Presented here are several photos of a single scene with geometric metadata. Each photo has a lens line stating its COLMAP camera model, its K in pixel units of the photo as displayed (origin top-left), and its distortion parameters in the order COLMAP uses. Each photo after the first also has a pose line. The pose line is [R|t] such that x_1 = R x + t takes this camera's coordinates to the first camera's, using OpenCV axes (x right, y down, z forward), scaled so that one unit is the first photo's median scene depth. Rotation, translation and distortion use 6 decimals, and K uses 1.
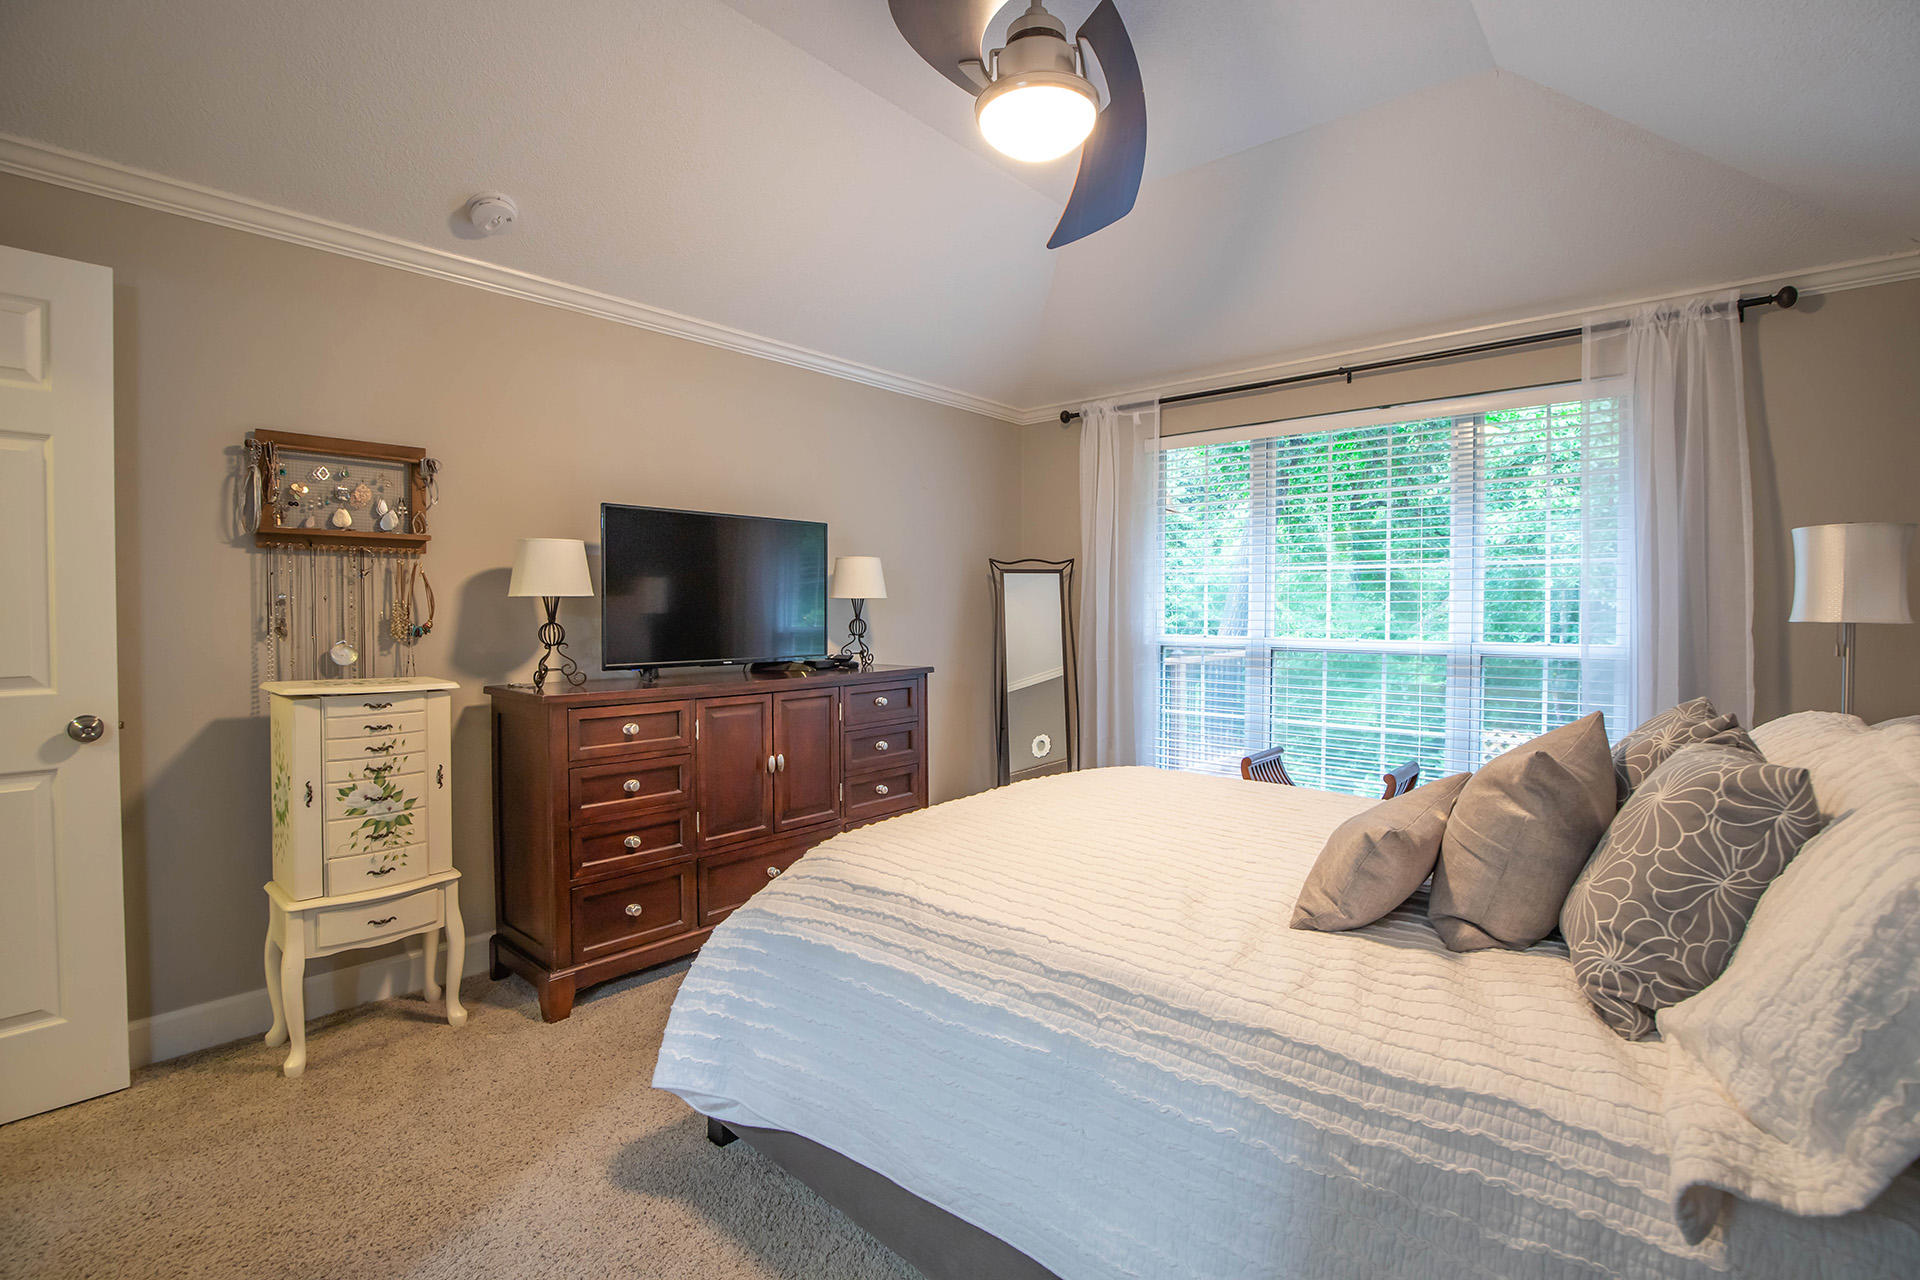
lens RADIAL K [[880.0, 0, 969.2], [0, 880.0, 626.8], [0, 0, 1]] dist [-0.037926, 0.007678]
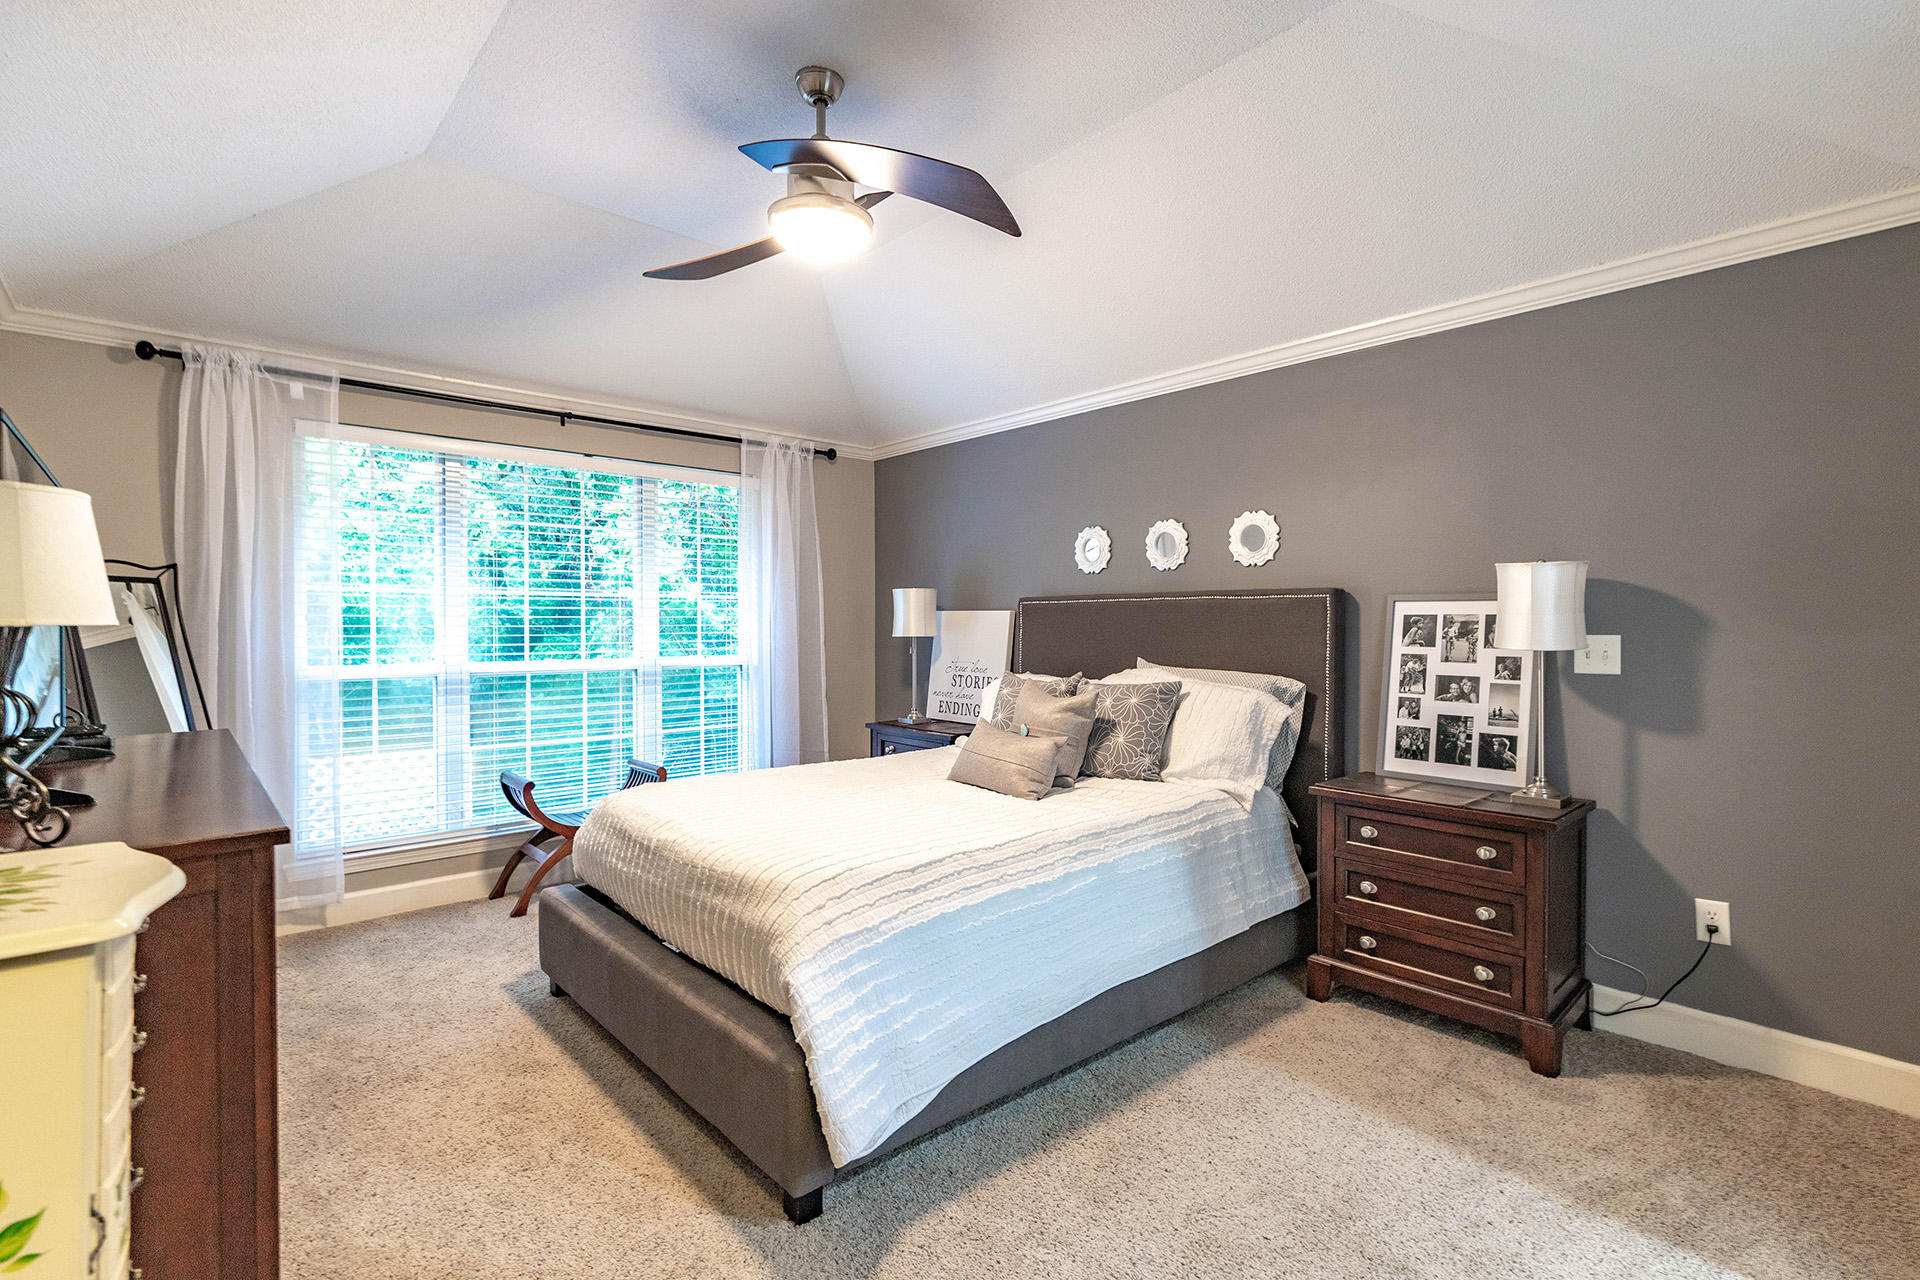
lens RADIAL K [[872.5, 0, 1007.5], [0, 872.5, 637.1], [0, 0, 1]] dist [0.001891, 0.007919]
pose [[0.092304, -0.016174, 0.995599, -1.263539], [0.025997, 0.999566, 0.013828, -0.032995], [-0.995391, 0.024606, 0.092685, 0.731762]]
